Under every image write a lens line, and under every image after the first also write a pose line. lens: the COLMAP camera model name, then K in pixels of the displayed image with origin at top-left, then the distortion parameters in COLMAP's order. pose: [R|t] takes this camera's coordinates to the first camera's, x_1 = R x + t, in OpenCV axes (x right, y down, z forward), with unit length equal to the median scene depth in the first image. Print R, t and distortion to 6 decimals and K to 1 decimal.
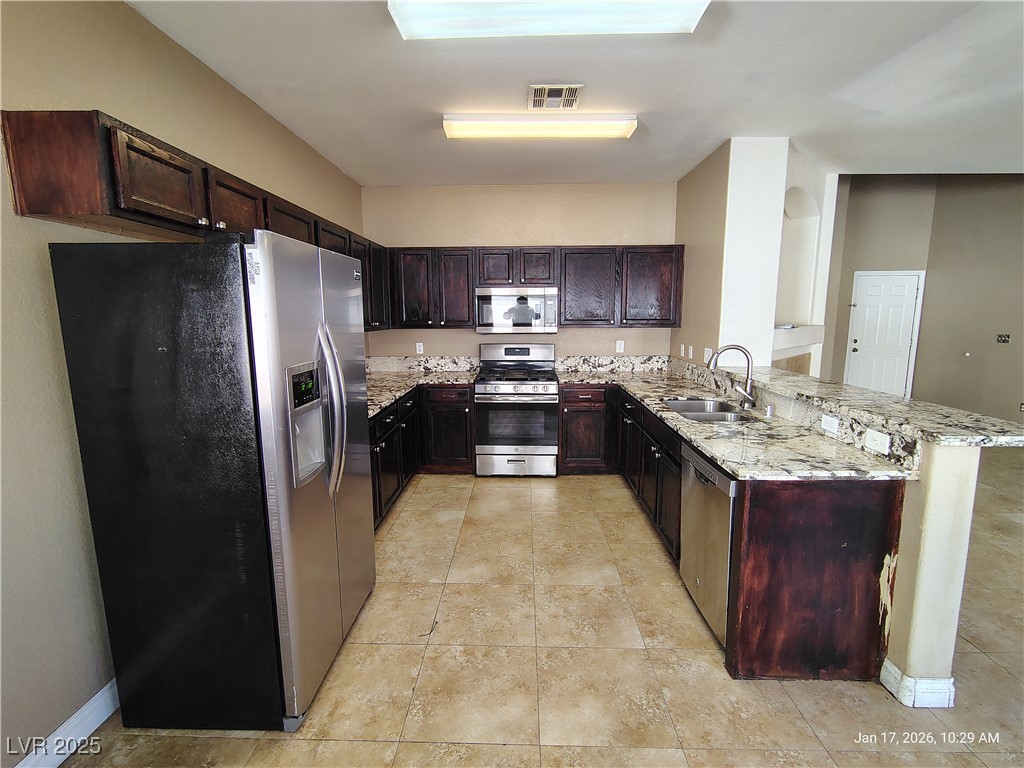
lens RADIAL K [[476.2, 0, 511.8], [0, 476.2, 382.1], [0, 0, 1]] dist [-0.009405, 0.001588]
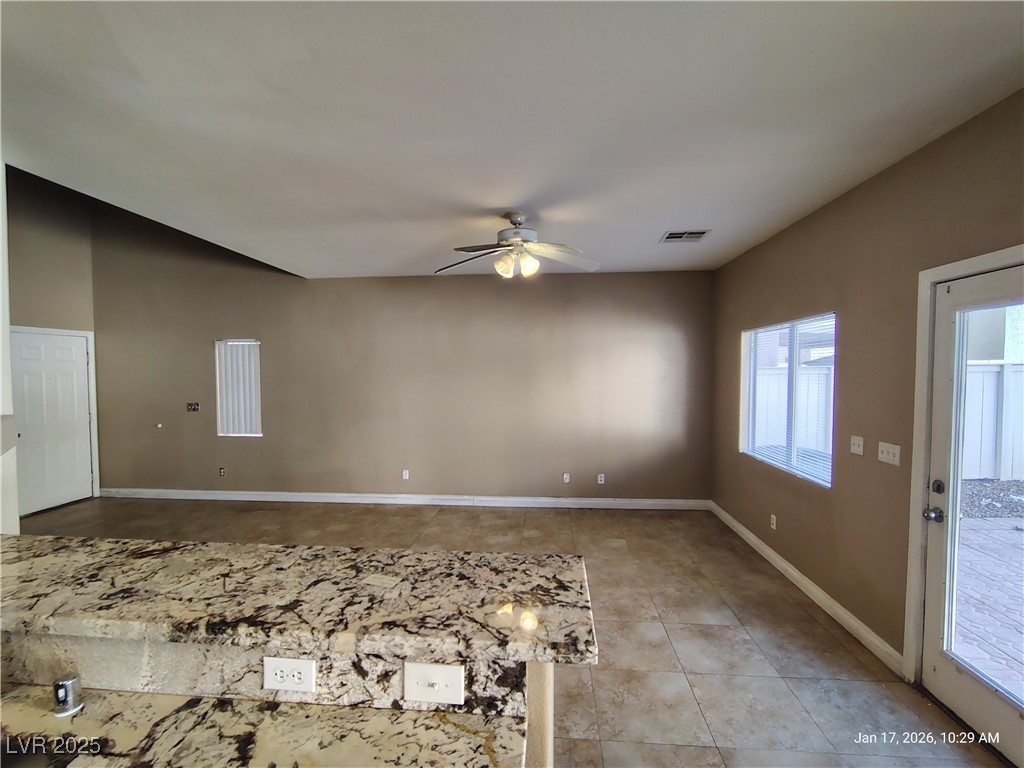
lens RADIAL K [[476.2, 0, 511.0], [0, 476.2, 388.5], [0, 0, 1]] dist [-0.009405, 0.001588]
pose [[0.064026, -0.033435, 0.997388, 0.265417], [0.145793, 0.989029, 0.023796, -0.163449], [-0.987241, 0.143888, 0.068198, 0.766193]]
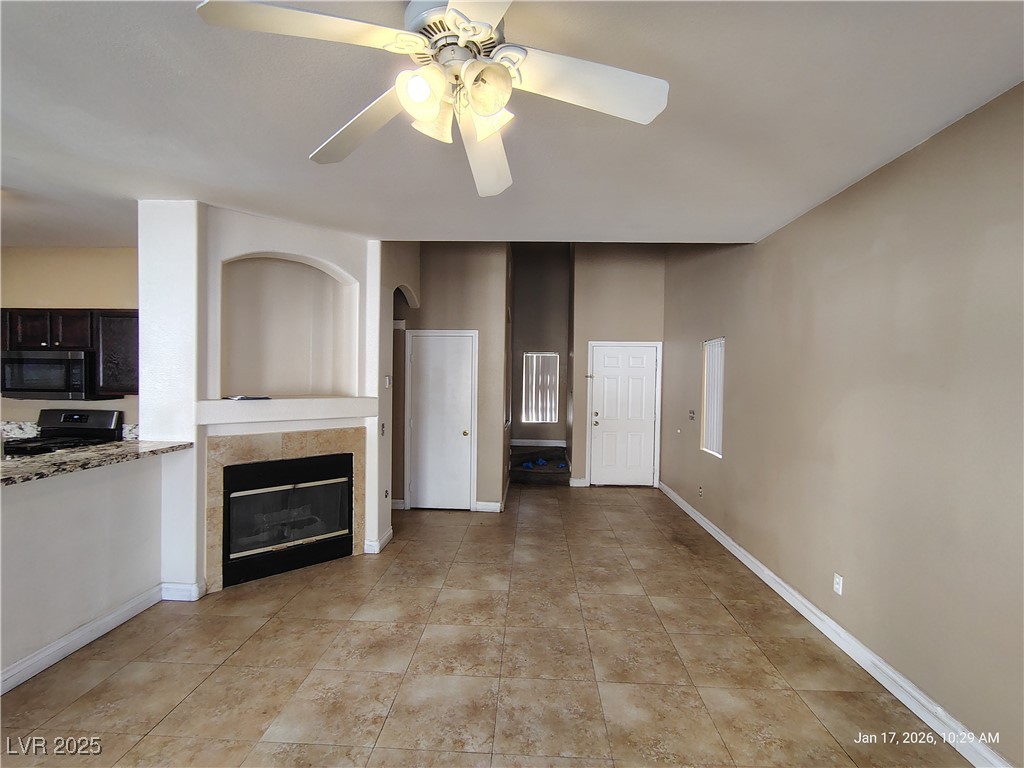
lens RADIAL K [[476.2, 0, 507.0], [0, 476.2, 387.6], [0, 0, 1]] dist [-0.009405, 0.001588]
pose [[0.999512, 0.019814, -0.024155, 2.029681], [-0.022640, 0.992152, -0.122974, -0.065627], [0.021529, 0.123461, 0.992116, 0.183515]]
